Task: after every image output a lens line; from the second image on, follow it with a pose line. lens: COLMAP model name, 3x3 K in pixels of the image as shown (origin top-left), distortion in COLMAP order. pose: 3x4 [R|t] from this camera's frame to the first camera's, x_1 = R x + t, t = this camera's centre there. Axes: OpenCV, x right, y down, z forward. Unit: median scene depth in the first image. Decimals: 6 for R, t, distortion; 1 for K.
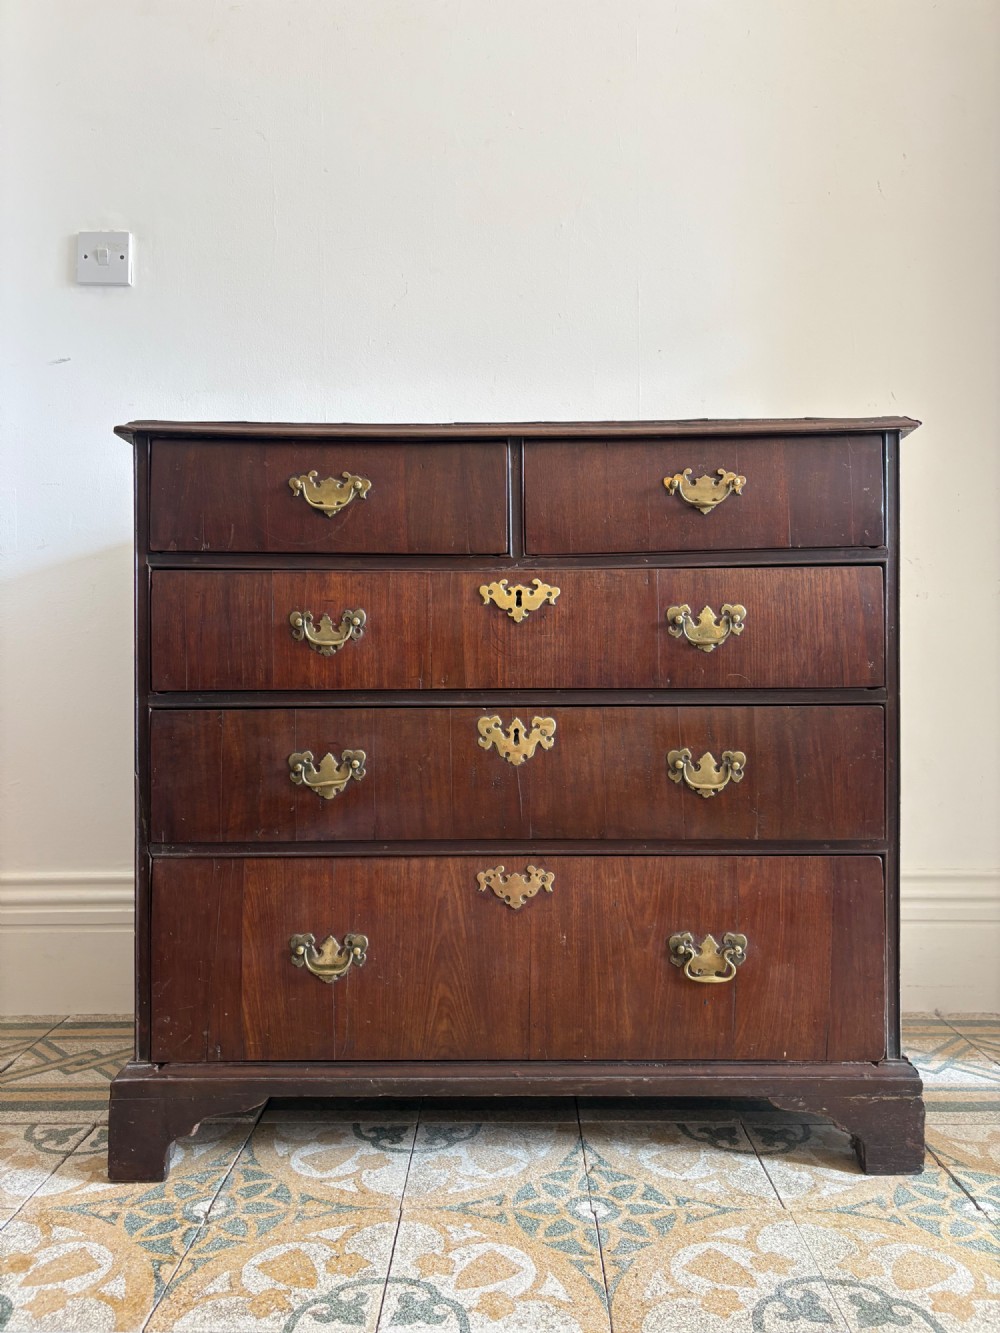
lens RADIAL K [[1103.1, 0, 462.7], [0, 1103.1, 635.4], [0, 0, 1]] dist [0.066826, -0.001748]
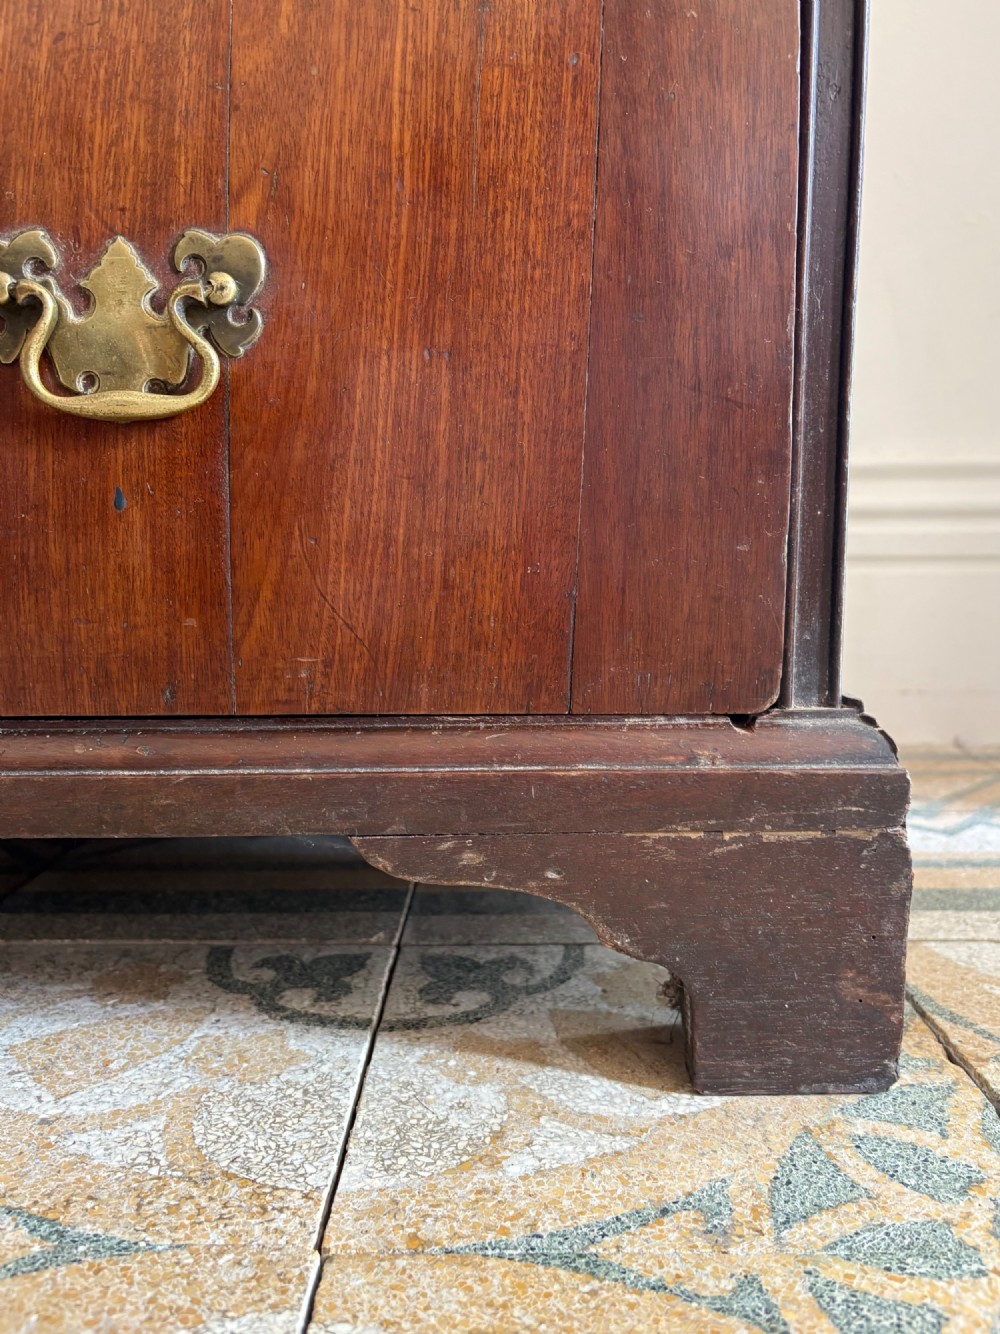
lens RADIAL K [[1003.6, 0, 500.0], [0, 1003.6, 667.0], [0, 0, 1]] dist [0.034087, -0.007095]
pose [[0.999725, -0.001495, -0.023416, 0.314393], [0.003929, 0.994542, 0.104266, 0.343400], [0.023132, -0.104330, 0.994274, 0.756337]]
